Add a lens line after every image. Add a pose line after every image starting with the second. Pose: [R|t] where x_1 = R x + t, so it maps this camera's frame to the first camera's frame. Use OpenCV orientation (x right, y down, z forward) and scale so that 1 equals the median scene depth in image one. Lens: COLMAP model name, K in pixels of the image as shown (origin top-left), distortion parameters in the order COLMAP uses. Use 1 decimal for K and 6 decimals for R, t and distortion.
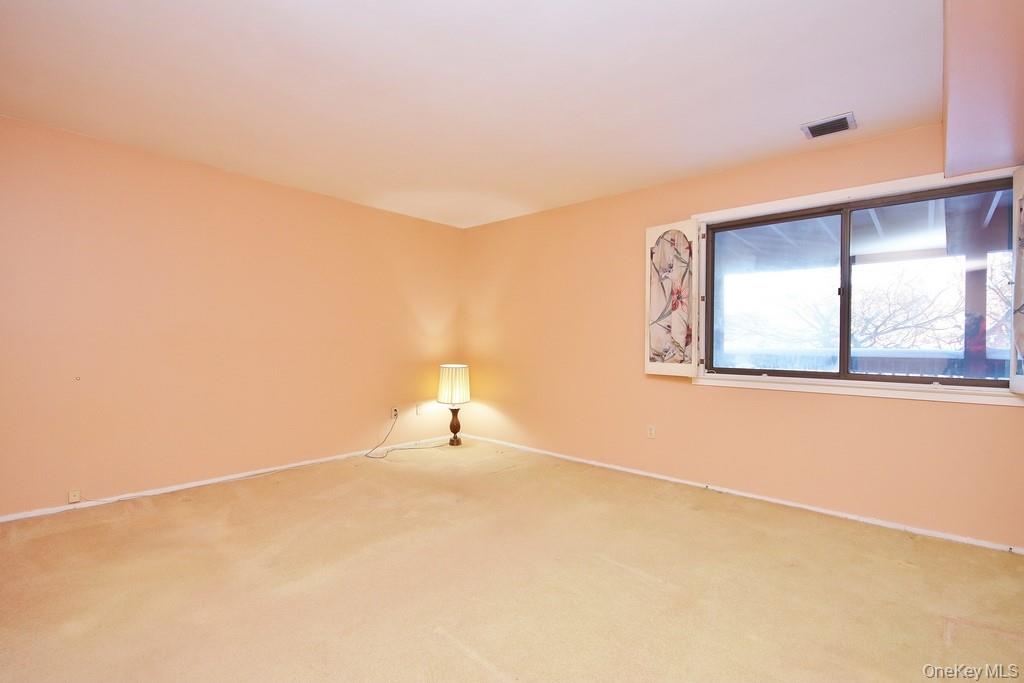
lens RADIAL K [[475.1, 0, 512.0], [0, 475.1, 341.5], [0, 0, 1]] dist [0.001118, -0.000331]
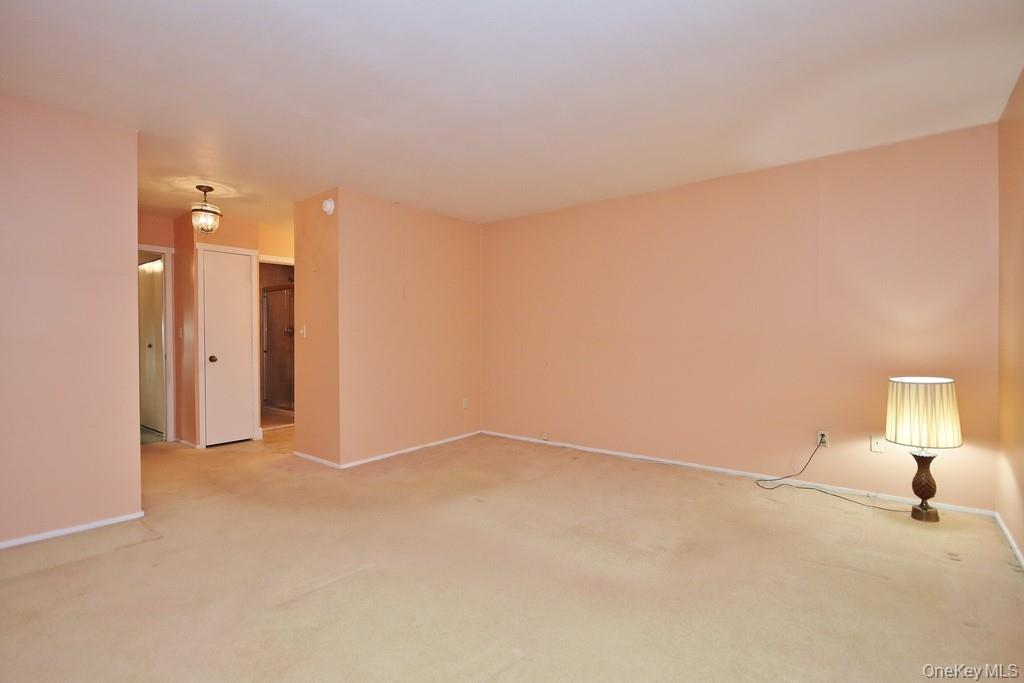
lens RADIAL K [[475.1, 0, 512.0], [0, 475.1, 341.5], [0, 0, 1]] dist [0.001118, -0.000331]
pose [[0.057830, -0.003197, -0.998321, 0.558608], [0.005154, 0.999983, -0.002904, 0.005173], [0.998313, -0.004977, 0.057845, 0.632557]]
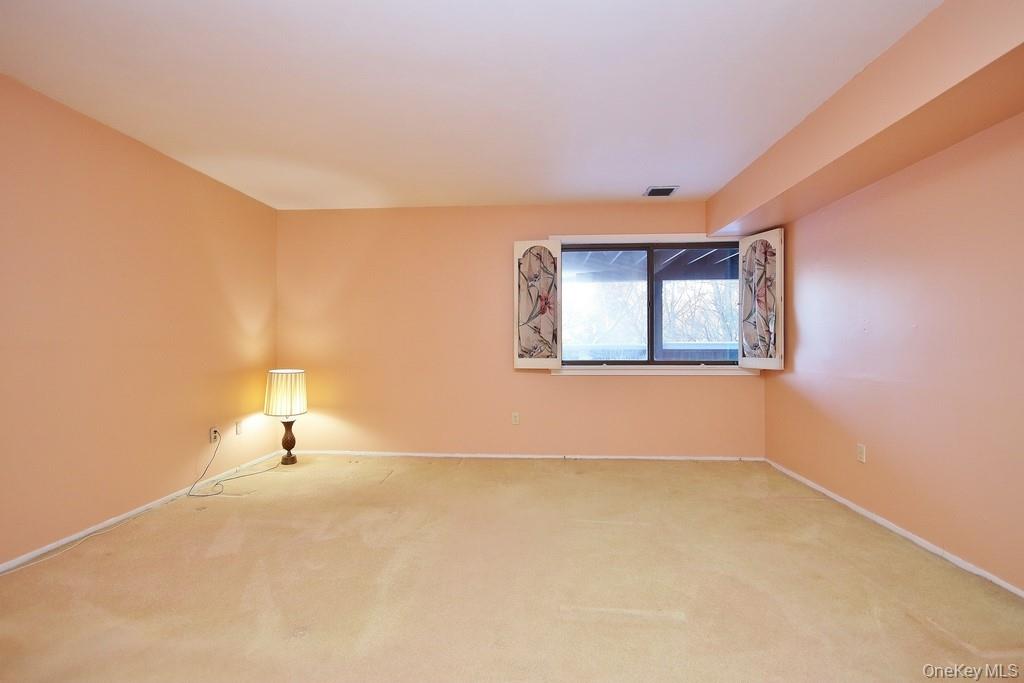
lens RADIAL K [[475.1, 0, 512.0], [0, 475.1, 341.5], [0, 0, 1]] dist [0.001118, -0.000331]
pose [[0.779991, -0.009973, 0.625711, -0.450738], [0.009255, 0.999947, 0.004401, -0.002012], [-0.625722, 0.002358, 0.780043, 0.113020]]
